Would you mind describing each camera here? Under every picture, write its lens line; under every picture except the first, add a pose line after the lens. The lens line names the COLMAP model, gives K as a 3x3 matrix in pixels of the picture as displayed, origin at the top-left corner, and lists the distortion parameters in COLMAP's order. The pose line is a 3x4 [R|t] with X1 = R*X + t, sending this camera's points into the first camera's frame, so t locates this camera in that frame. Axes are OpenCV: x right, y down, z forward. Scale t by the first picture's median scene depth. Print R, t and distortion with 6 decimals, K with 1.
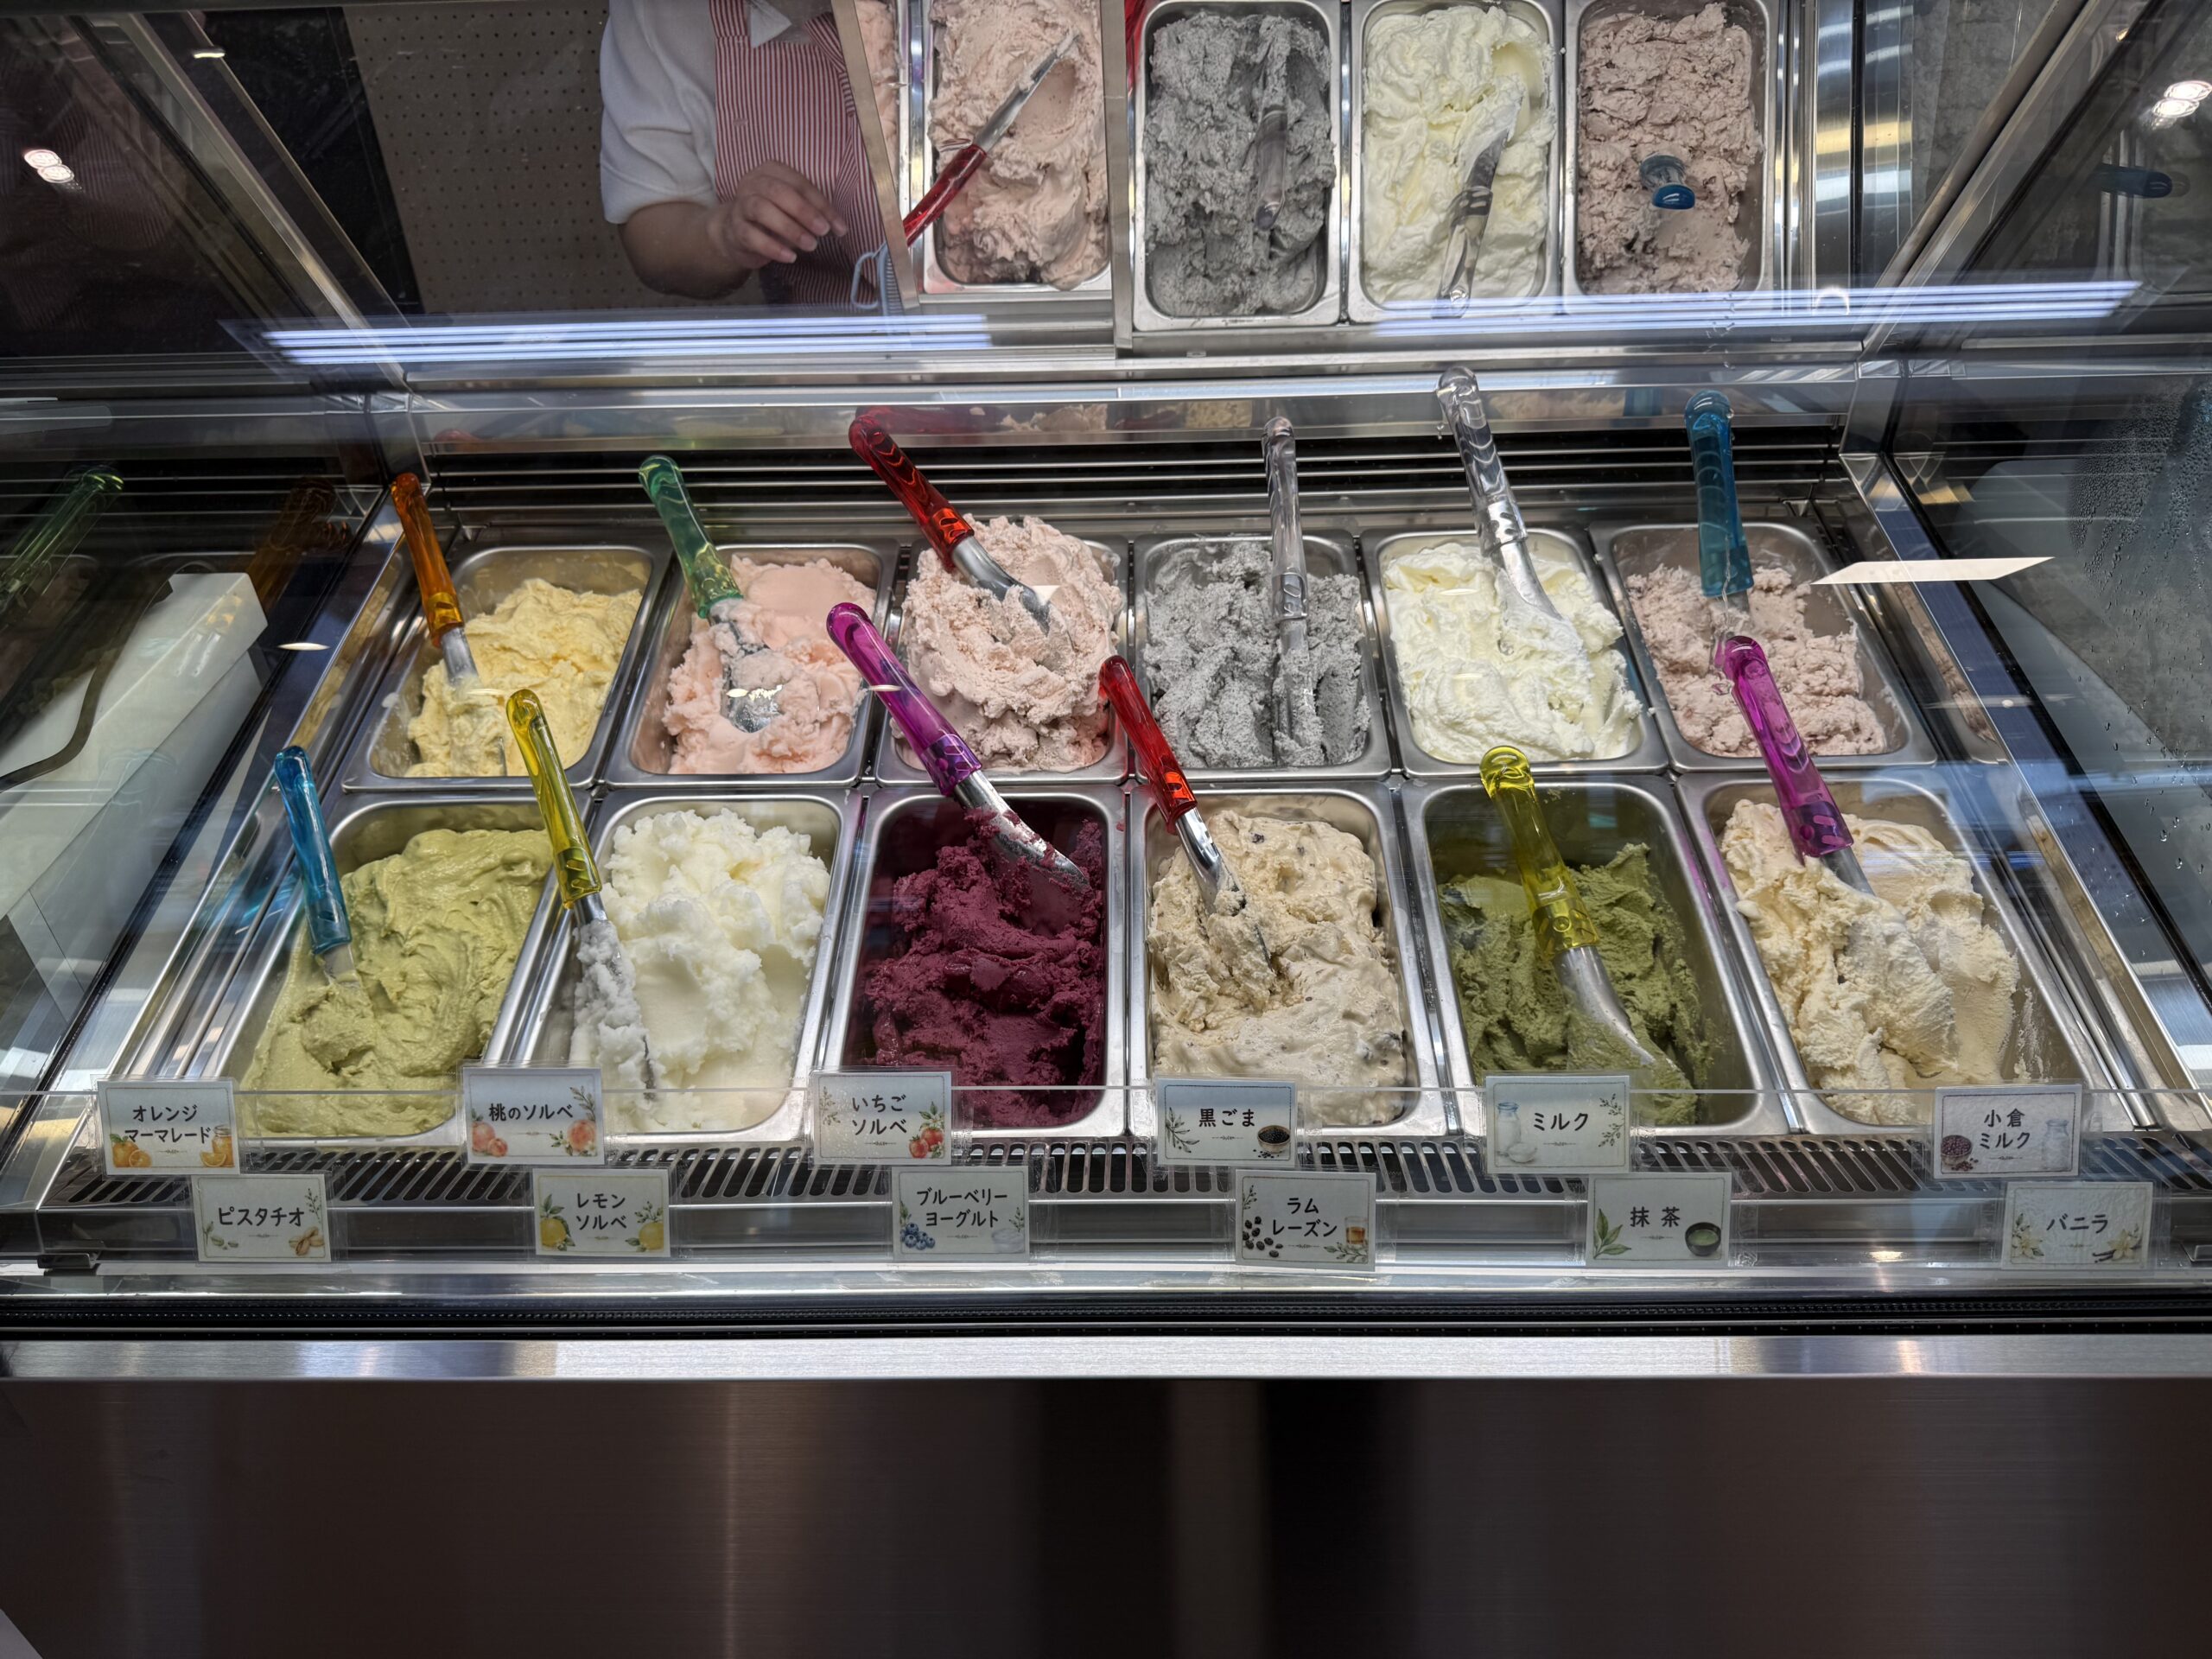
lens RADIAL K [[1549.7, 0, 1106.0], [0, 1549.7, 829.5], [0, 0, 1]] dist [0.099599, -0.177942]
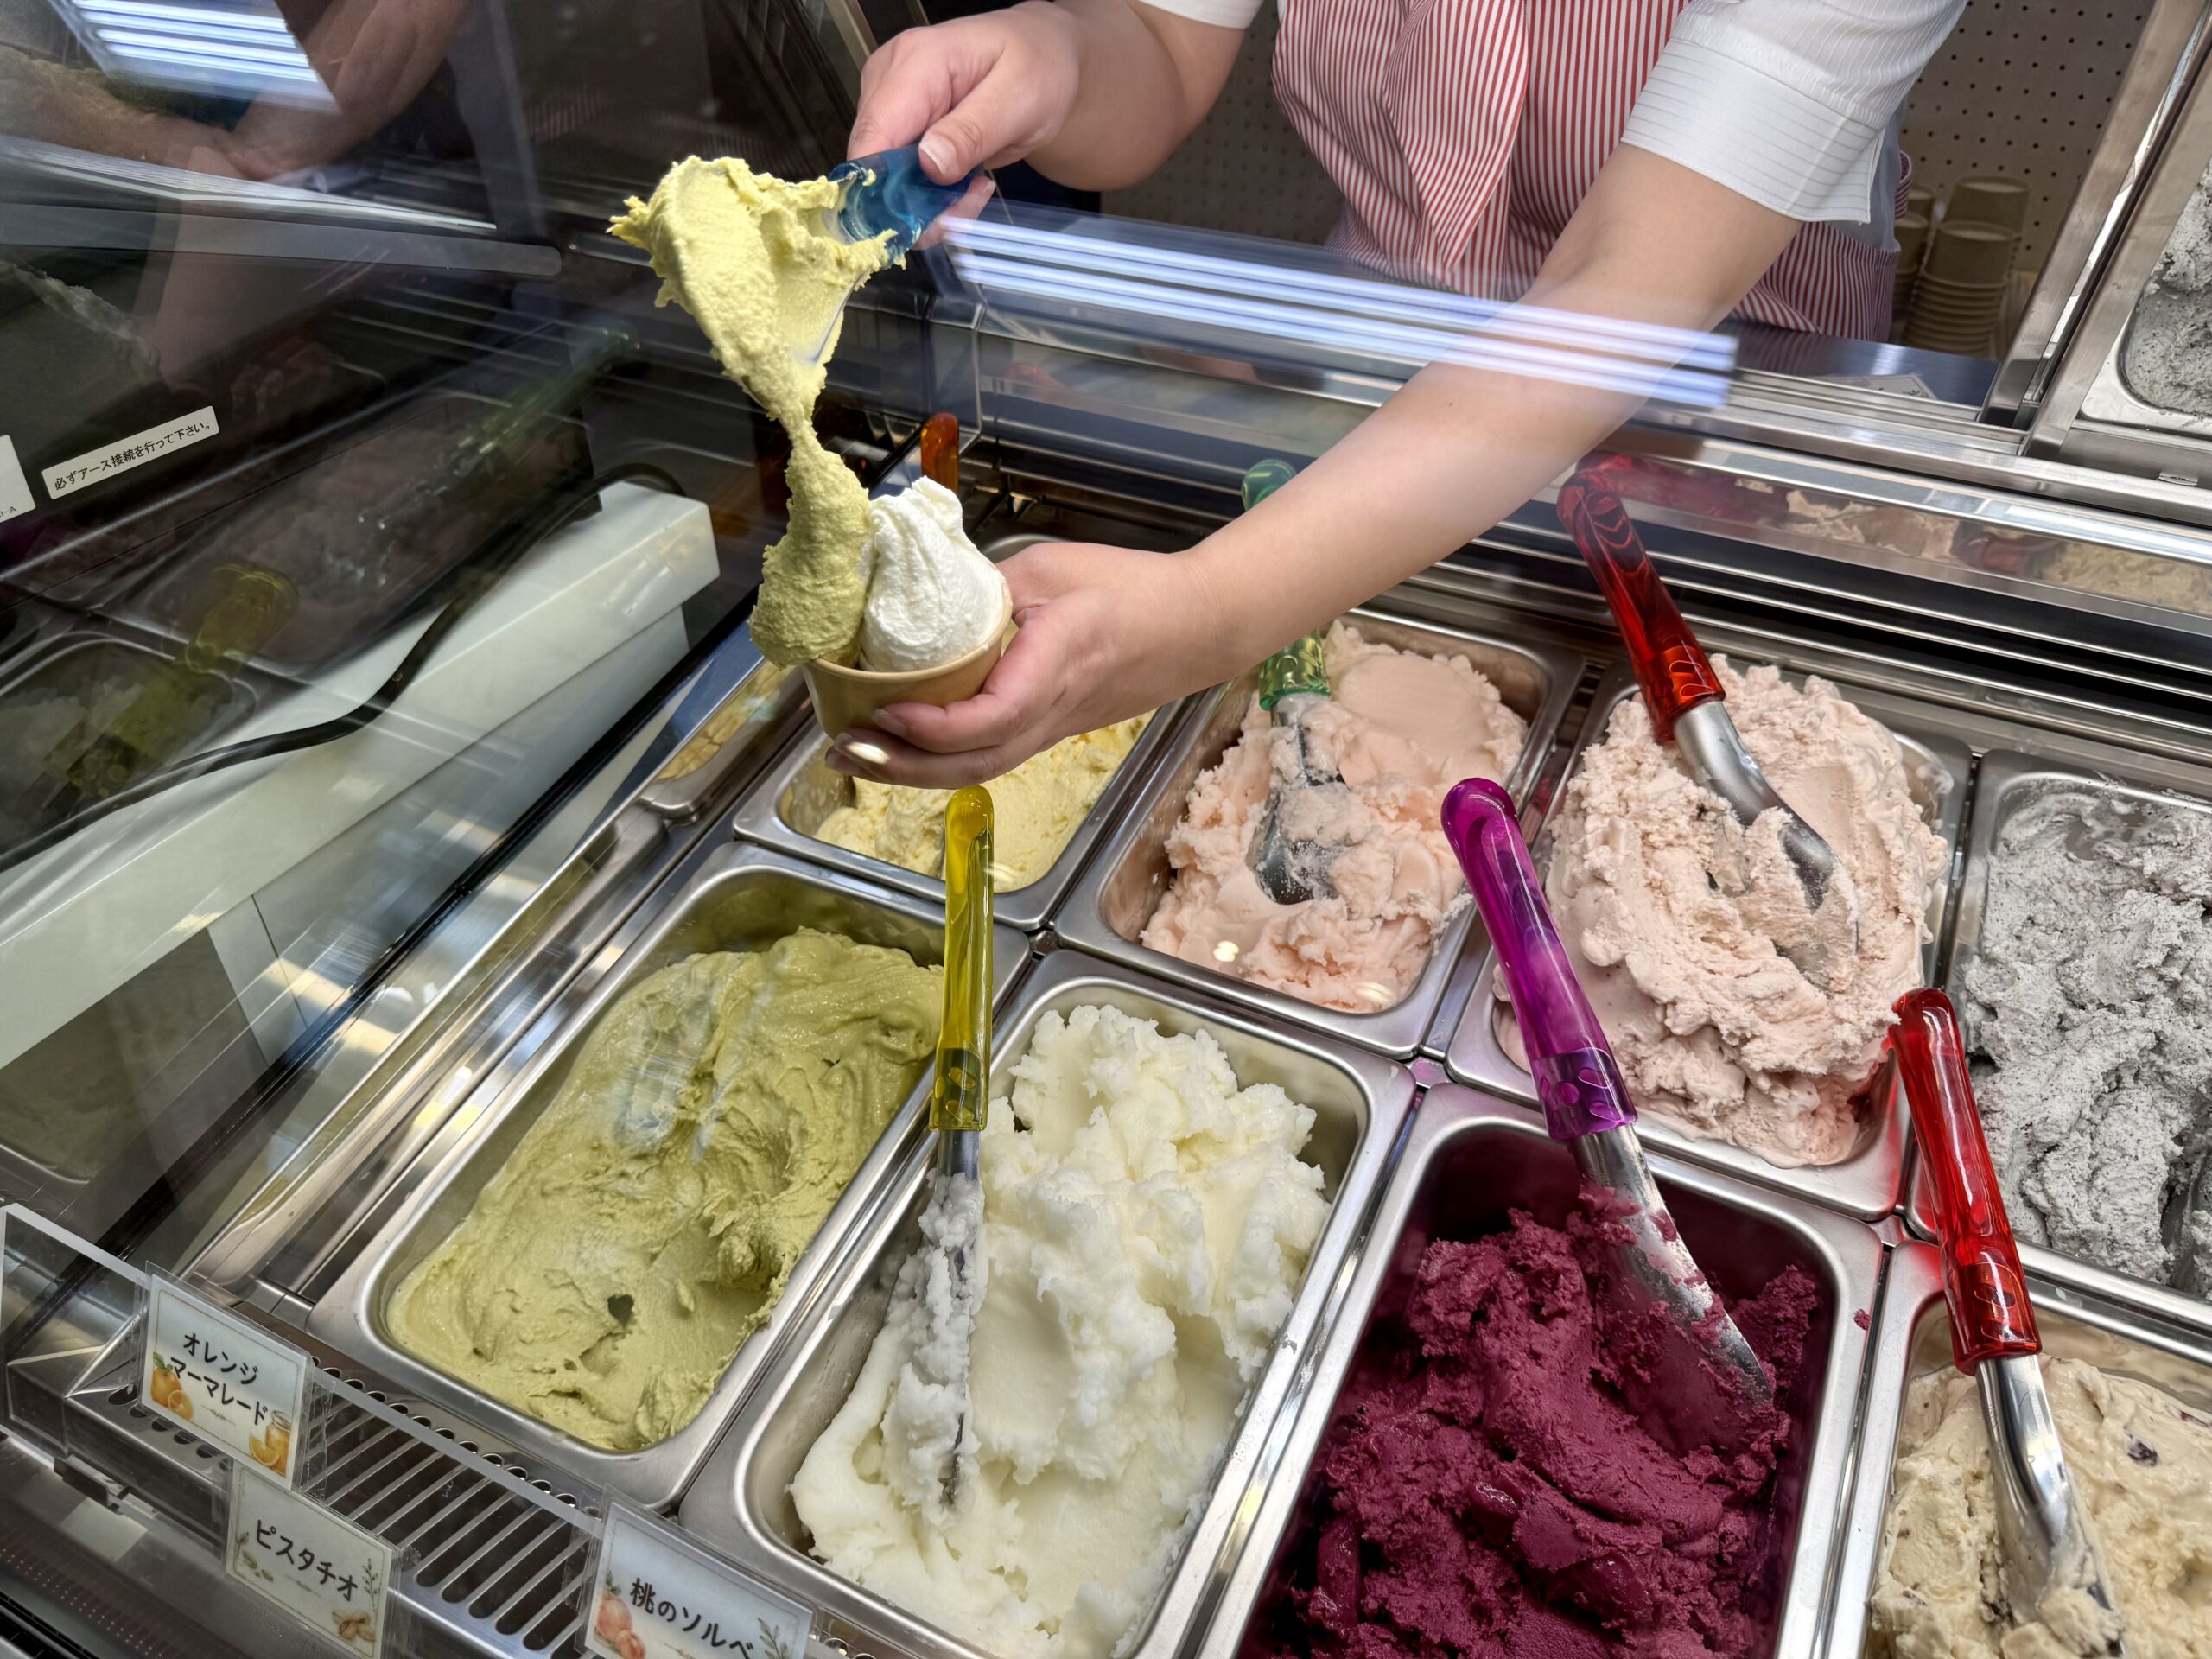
lens RADIAL K [[1549.7, 0, 1106.0], [0, 1549.7, 829.5], [0, 0, 1]] dist [0.099599, -0.177942]
pose [[0.903073, 0.284345, -0.321880, -0.098090], [-0.278239, 0.958250, 0.065876, -0.122719], [0.327173, 0.030069, 0.944486, 0.377911]]
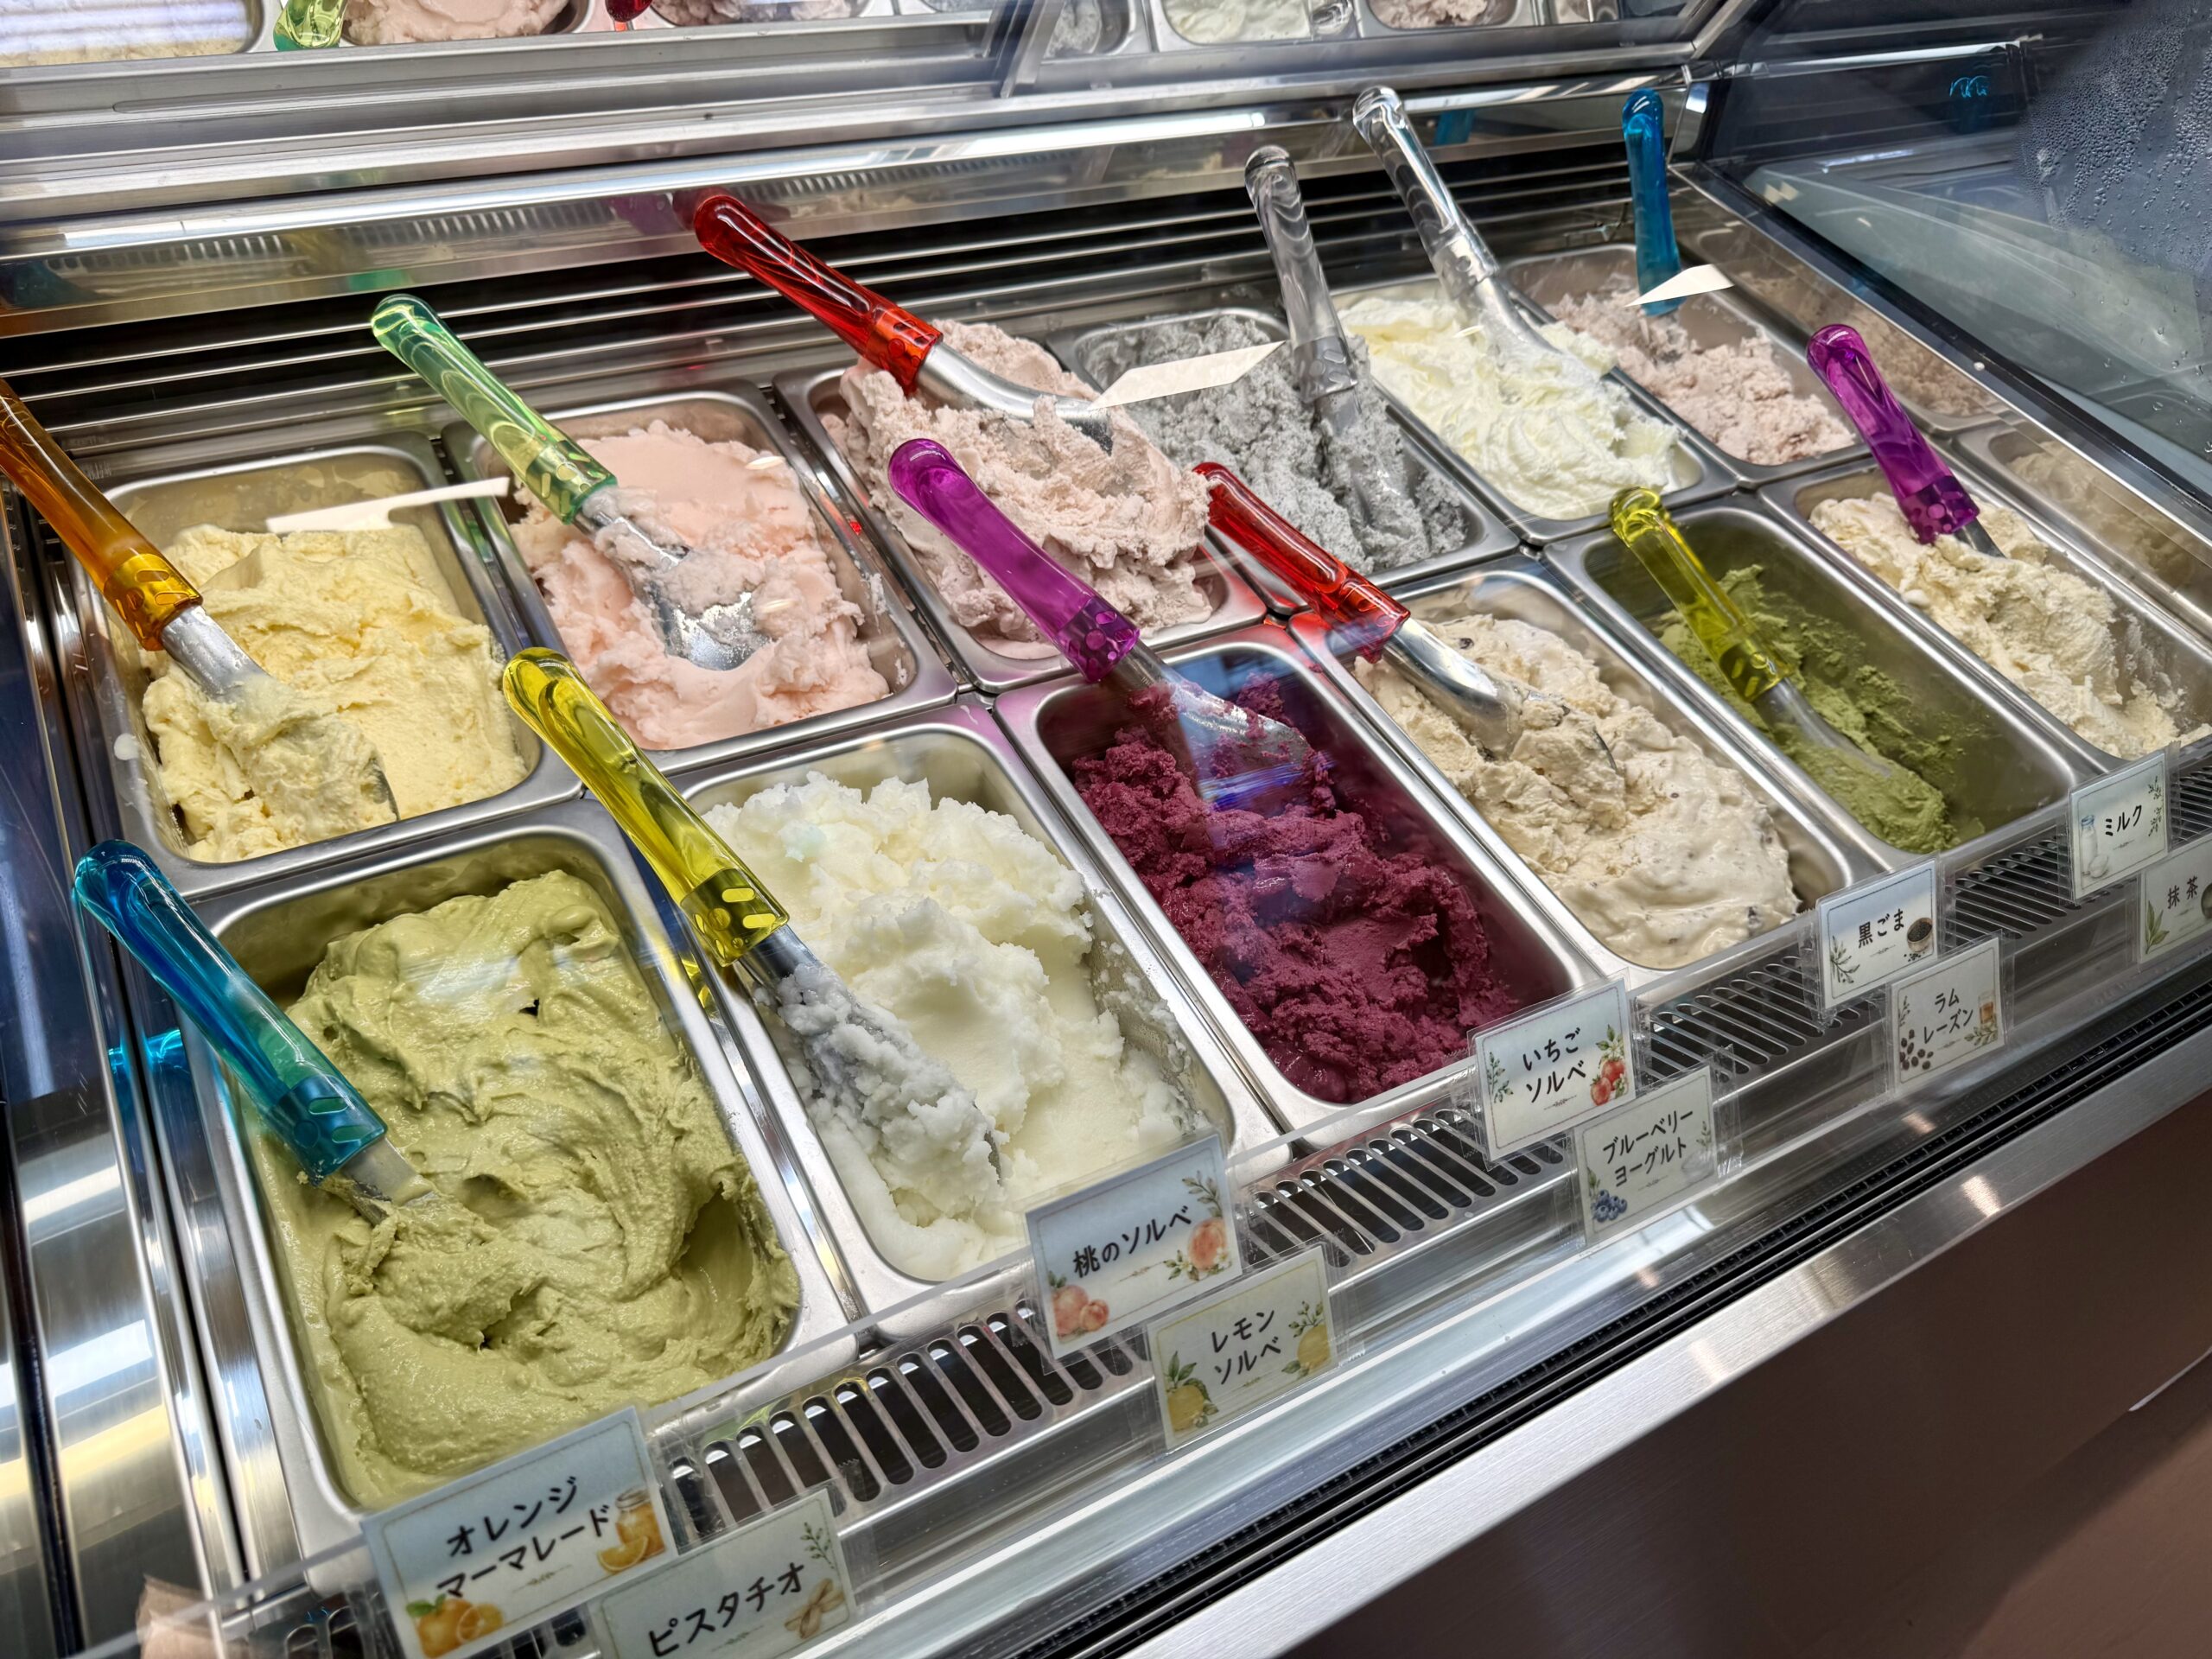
lens RADIAL K [[1580.9, 0, 1111.8], [0, 1580.9, 805.7], [0, 0, 1]] dist [0.083355, -0.193160]
pose [[0.848566, -0.255823, 0.463132, -0.454515], [0.231541, 0.966620, 0.109701, -0.044343], [-0.475737, 0.014145, 0.879474, 0.322507]]
